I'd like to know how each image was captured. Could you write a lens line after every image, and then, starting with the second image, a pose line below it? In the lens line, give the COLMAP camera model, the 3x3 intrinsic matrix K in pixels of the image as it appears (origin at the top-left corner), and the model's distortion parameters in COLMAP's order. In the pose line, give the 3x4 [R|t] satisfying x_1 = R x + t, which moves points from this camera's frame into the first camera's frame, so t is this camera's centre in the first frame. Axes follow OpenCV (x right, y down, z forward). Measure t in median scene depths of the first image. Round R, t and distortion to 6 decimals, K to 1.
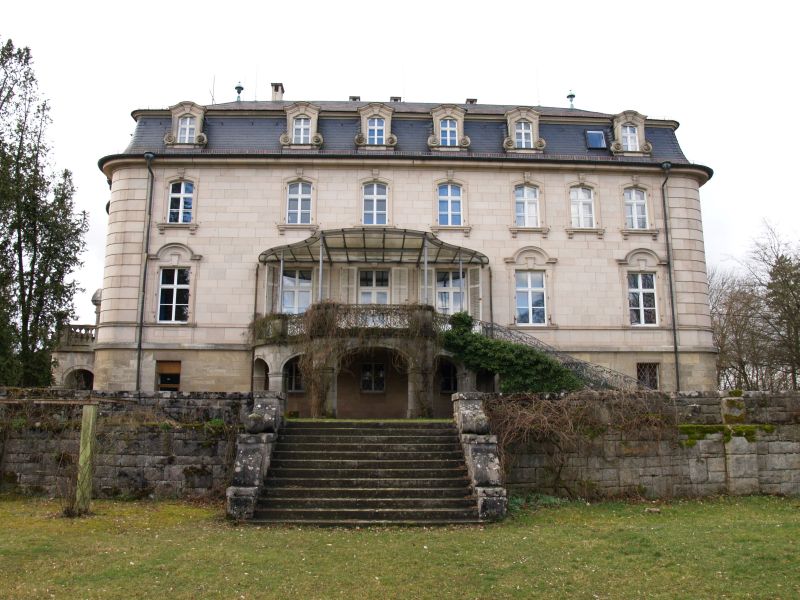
lens RADIAL K [[648.0, 0, 400.0], [0, 648.0, 300.0], [0, 0, 1]] dist [-0.088373, -0.000017]
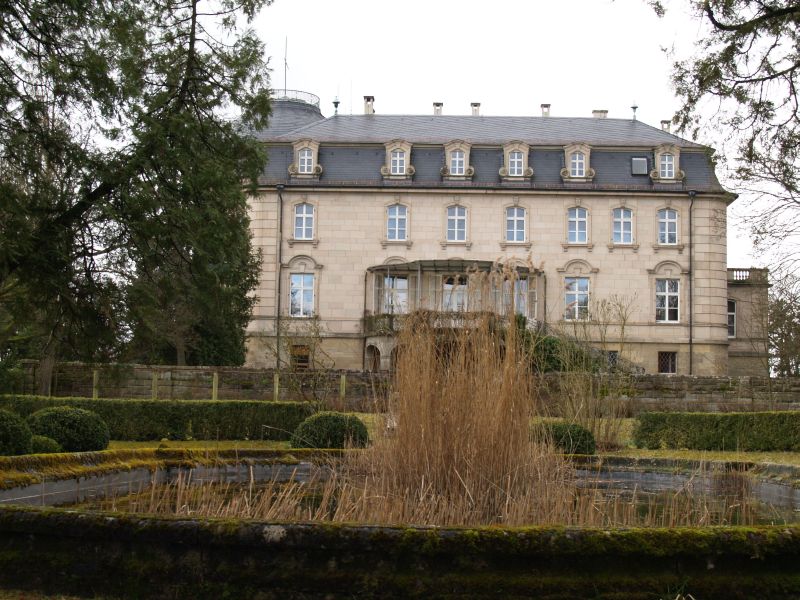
lens RADIAL K [[1543.6, 0, 400.0], [0, 1543.6, 300.0], [0, 0, 1]] dist [-0.001313, -0.086075]
pose [[0.997510, 0.010614, -0.069724, 0.064920], [-0.003759, 0.995206, 0.097728, -0.298673], [0.070427, -0.097223, 0.992768, -2.059582]]
